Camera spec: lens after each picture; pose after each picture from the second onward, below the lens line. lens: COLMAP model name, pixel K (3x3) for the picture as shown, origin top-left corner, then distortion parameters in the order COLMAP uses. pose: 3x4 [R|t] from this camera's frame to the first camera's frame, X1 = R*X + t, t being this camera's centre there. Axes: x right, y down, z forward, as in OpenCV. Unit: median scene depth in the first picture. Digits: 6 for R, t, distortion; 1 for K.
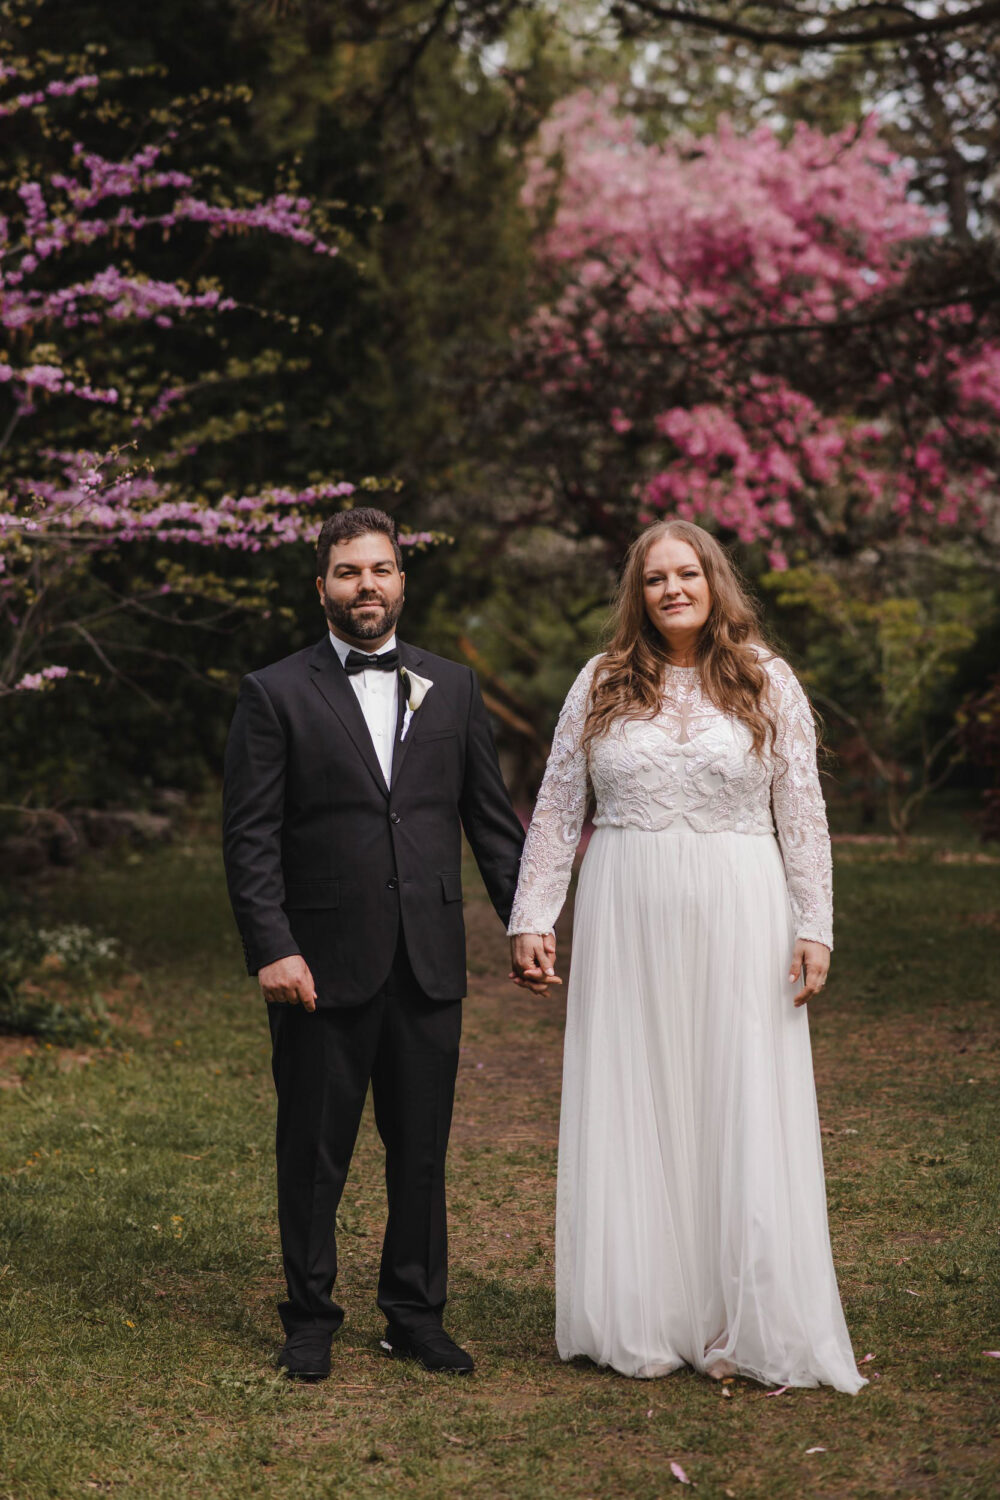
lens RADIAL K [[3538.4, 0, 500.0], [0, 3538.4, 750.0], [0, 0, 1]] dist [-0.109539, 0.487713]
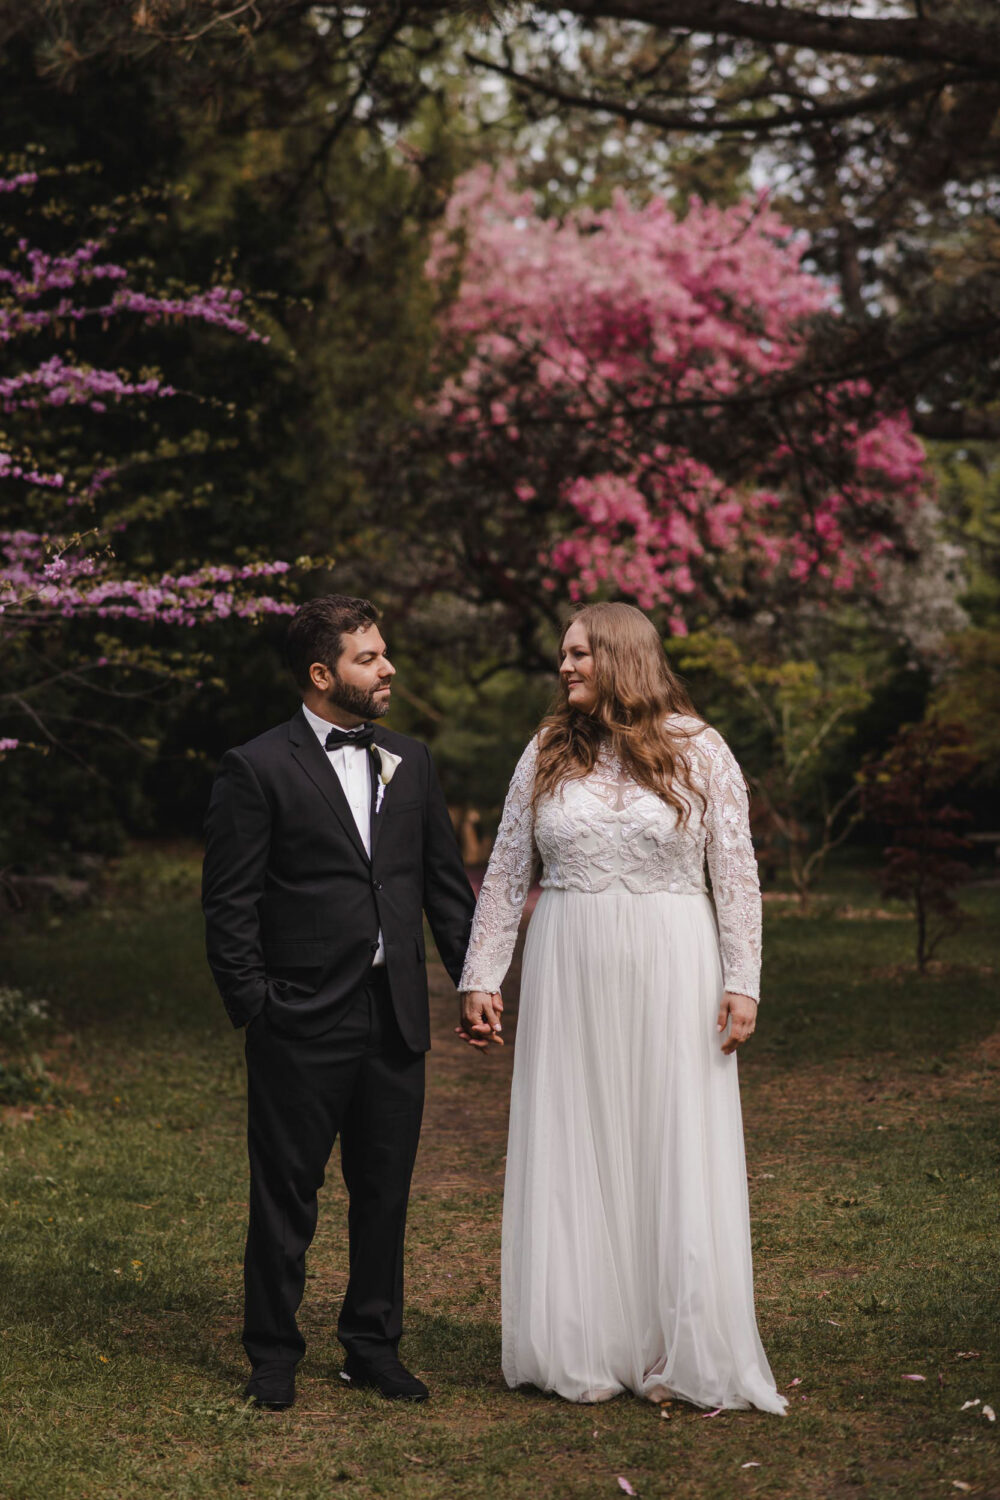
lens RADIAL K [[3538.4, 0, 500.0], [0, 3538.4, 750.0], [0, 0, 1]] dist [-0.109539, 0.487713]
pose [[0.999506, -0.007258, 0.030564, -0.009327], [0.007774, 0.999829, -0.016806, -0.001367], [-0.030437, 0.017035, 0.999392, -0.040238]]
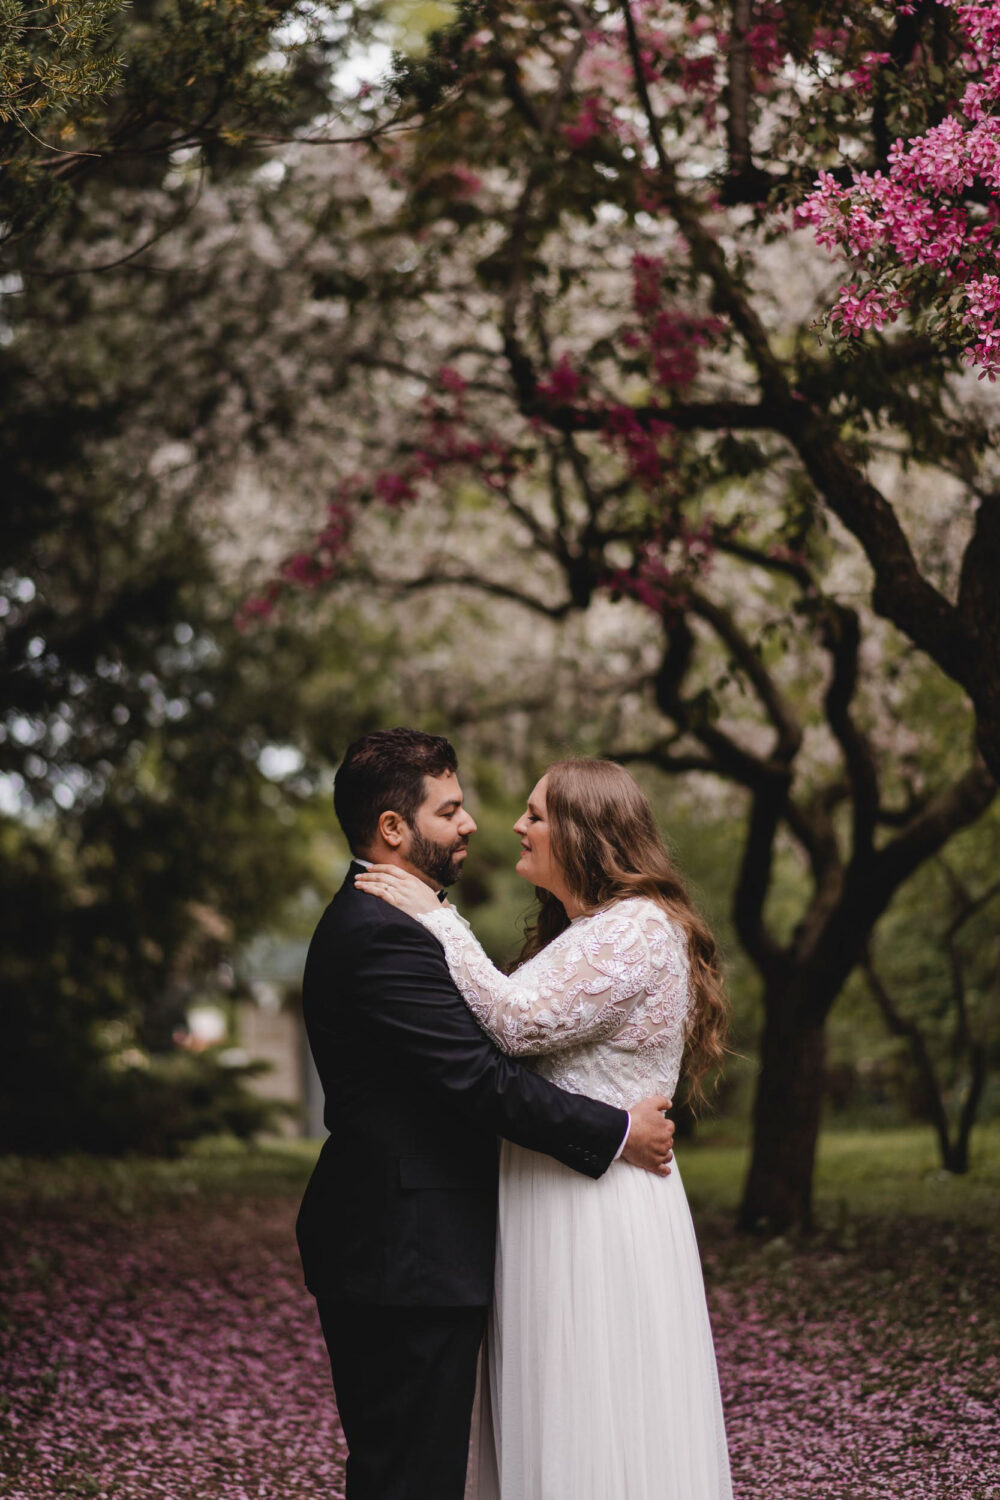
lens RADIAL K [[3538.4, 0, 500.0], [0, 3538.4, 750.0], [0, 0, 1]] dist [-0.109539, 0.487713]
pose [[0.999943, -0.007053, 0.007998, 0.031505], [0.007458, 0.998630, -0.051797, -0.057251], [-0.007622, 0.051853, 0.998626, 1.599532]]
